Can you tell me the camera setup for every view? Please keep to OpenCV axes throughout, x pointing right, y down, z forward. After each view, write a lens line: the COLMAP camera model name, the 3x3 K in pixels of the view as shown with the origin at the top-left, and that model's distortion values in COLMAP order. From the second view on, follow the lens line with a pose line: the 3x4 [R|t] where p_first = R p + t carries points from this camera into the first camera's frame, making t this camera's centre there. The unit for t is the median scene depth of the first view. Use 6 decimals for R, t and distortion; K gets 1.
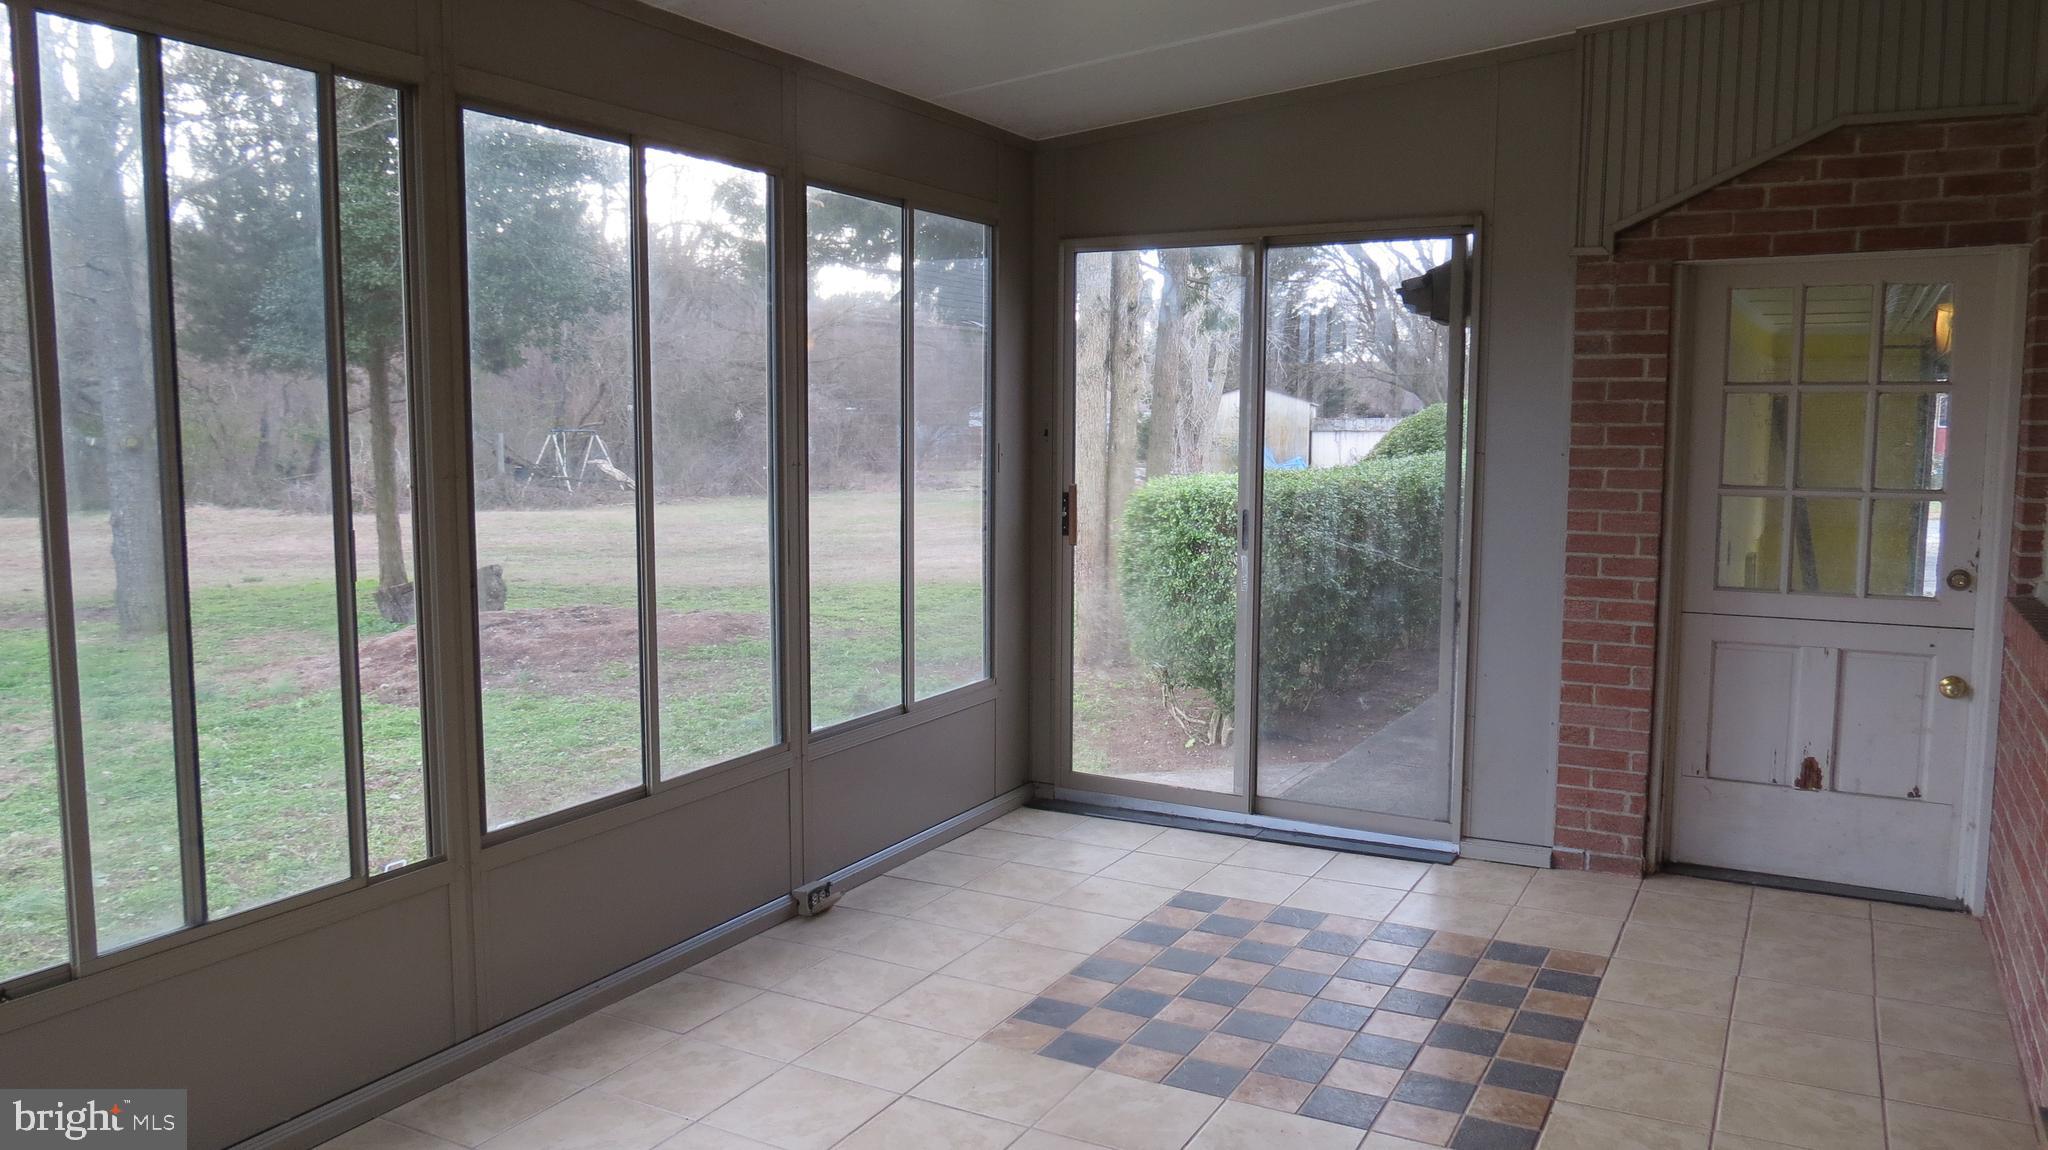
lens RADIAL K [[1469.7, 0, 1044.1], [0, 1469.7, 568.6], [0, 0, 1]] dist [-0.022977, 0.015654]
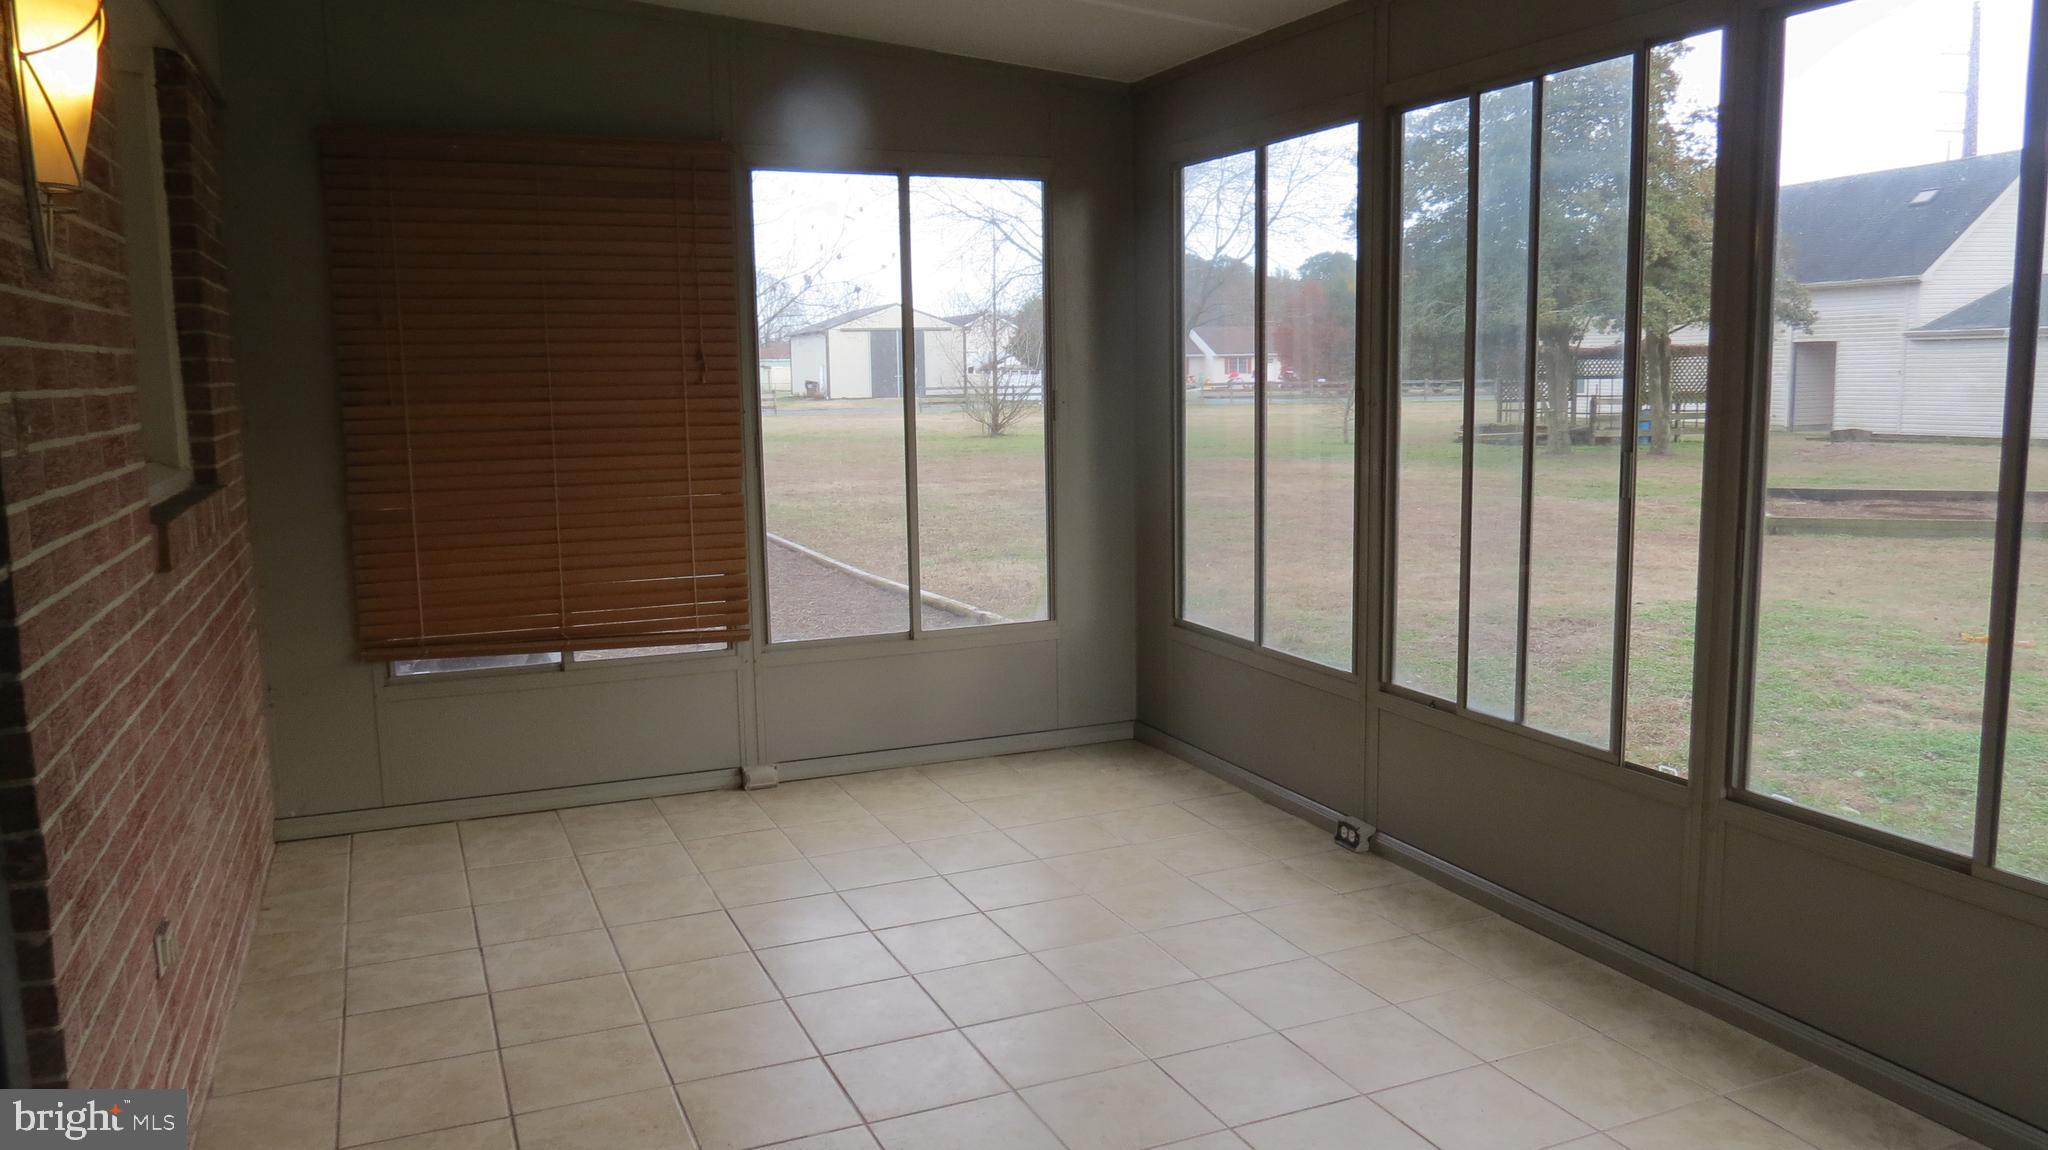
lens RADIAL K [[1469.7, 0, 1040.3], [0, 1469.7, 580.8], [0, 0, 1]] dist [-0.022977, 0.015654]
pose [[-0.621689, 0.124239, -0.773348, 0.652864], [-0.058961, 0.977116, 0.204373, -0.125738], [0.781041, 0.172654, -0.600137, 1.241221]]
